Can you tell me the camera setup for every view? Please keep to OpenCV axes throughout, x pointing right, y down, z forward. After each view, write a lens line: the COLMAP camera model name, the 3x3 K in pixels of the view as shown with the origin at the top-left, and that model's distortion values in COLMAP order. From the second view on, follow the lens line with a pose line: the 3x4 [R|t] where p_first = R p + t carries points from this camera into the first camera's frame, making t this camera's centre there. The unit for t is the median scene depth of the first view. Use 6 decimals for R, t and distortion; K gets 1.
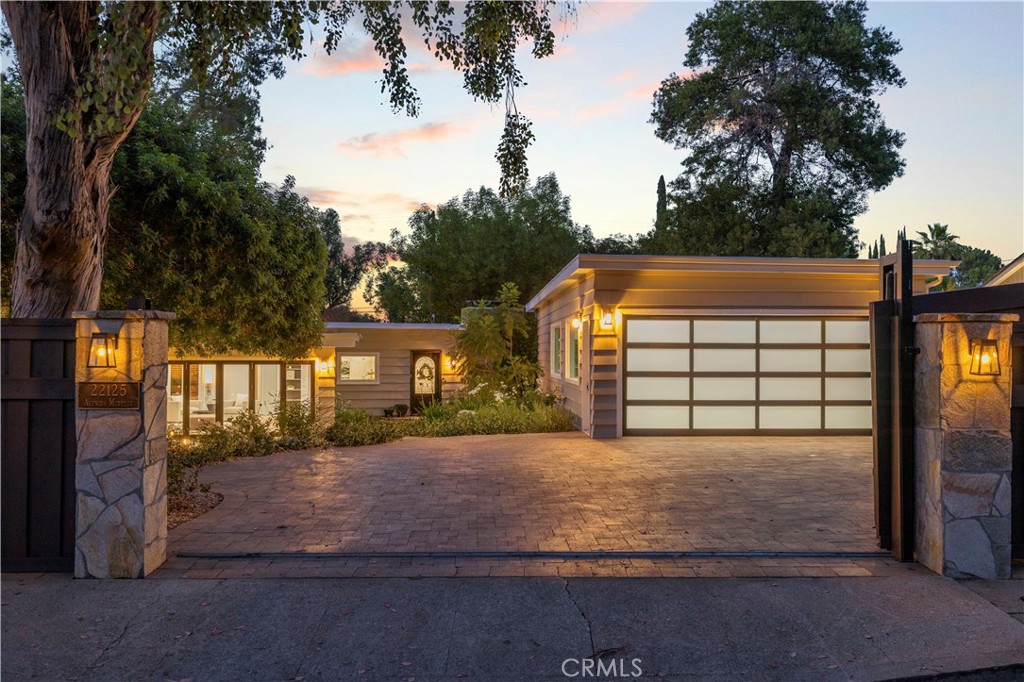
lens RADIAL K [[896.5, 0, 512.1], [0, 896.5, 344.7], [0, 0, 1]] dist [-0.001912, -0.001458]
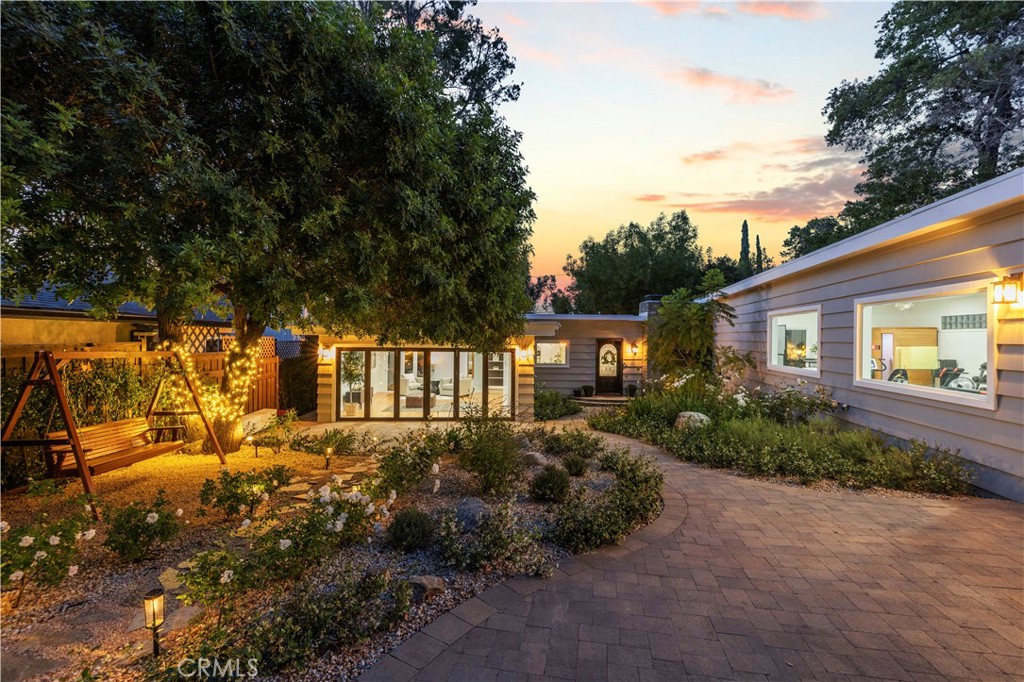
lens RADIAL K [[435.7, 0, 511.6], [0, 435.7, 337.0], [0, 0, 1]] dist [0.004610, 0.000595]
pose [[0.974904, 0.006025, -0.222545, -0.112196], [-0.004534, 0.999964, 0.007207, 0.000848], [0.222581, -0.006018, 0.974896, 0.508568]]
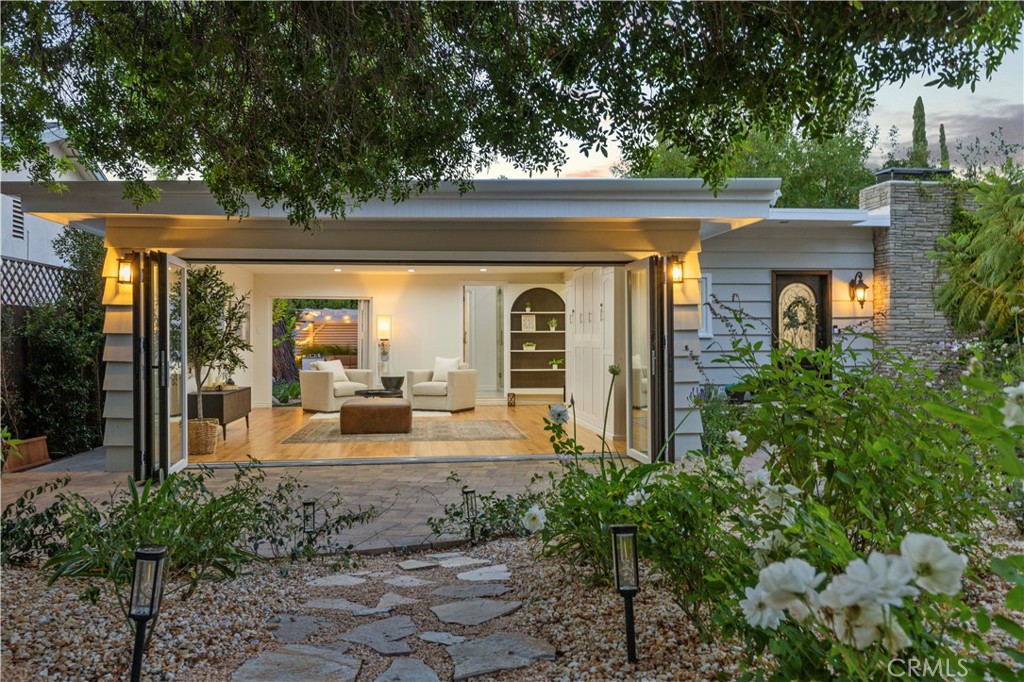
lens RADIAL K [[743.9, 0, 509.2], [0, 743.9, 338.3], [0, 0, 1]] dist [-0.005490, -0.000073]
pose [[0.988114, -0.006895, -0.153568, -0.230722], [0.008147, 0.999938, 0.007526, 0.047509], [0.153507, -0.008688, 0.988109, 0.672809]]
